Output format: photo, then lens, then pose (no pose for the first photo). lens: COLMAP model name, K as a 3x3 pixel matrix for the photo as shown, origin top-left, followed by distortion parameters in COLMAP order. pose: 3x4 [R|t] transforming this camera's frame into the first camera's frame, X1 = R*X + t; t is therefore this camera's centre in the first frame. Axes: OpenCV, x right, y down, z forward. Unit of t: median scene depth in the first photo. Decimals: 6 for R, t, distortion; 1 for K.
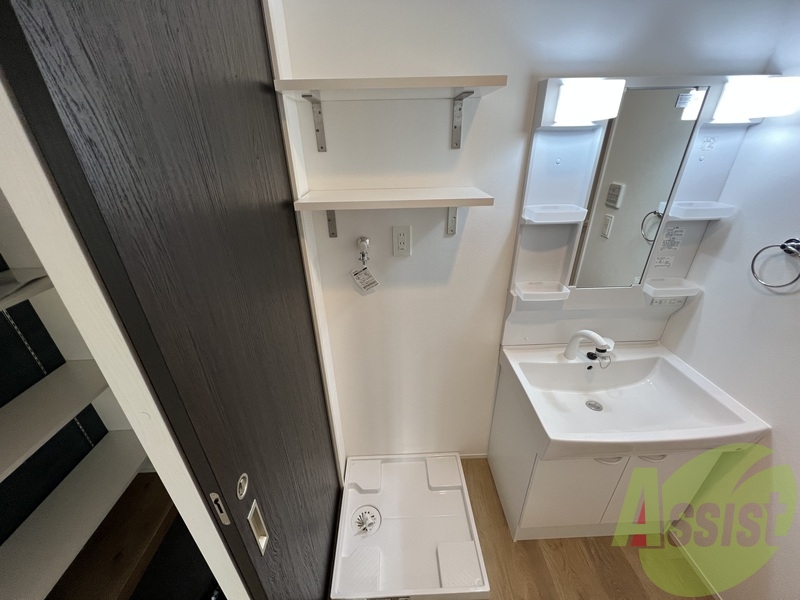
lens RADIAL K [[320.6, 0, 398.7], [0, 320.6, 302.5], [0, 0, 1]] dist [-0.001039, 0.000711]
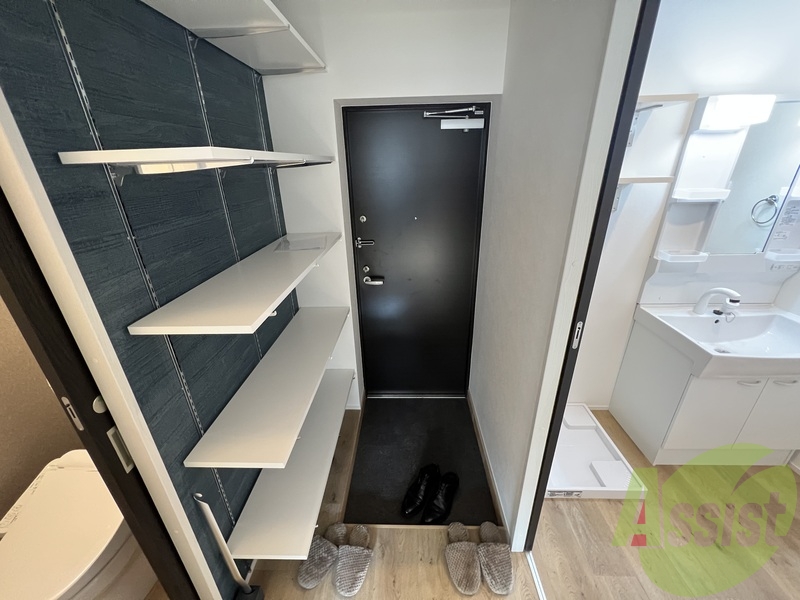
lens RADIAL K [[320.6, 0, 398.7], [0, 320.6, 302.5], [0, 0, 1]] dist [-0.001039, 0.000711]
pose [[0.997914, 0.022096, -0.060658, -0.588575], [-0.025785, 0.997822, -0.060713, 0.250222], [0.059184, 0.062150, 0.996310, -0.329299]]
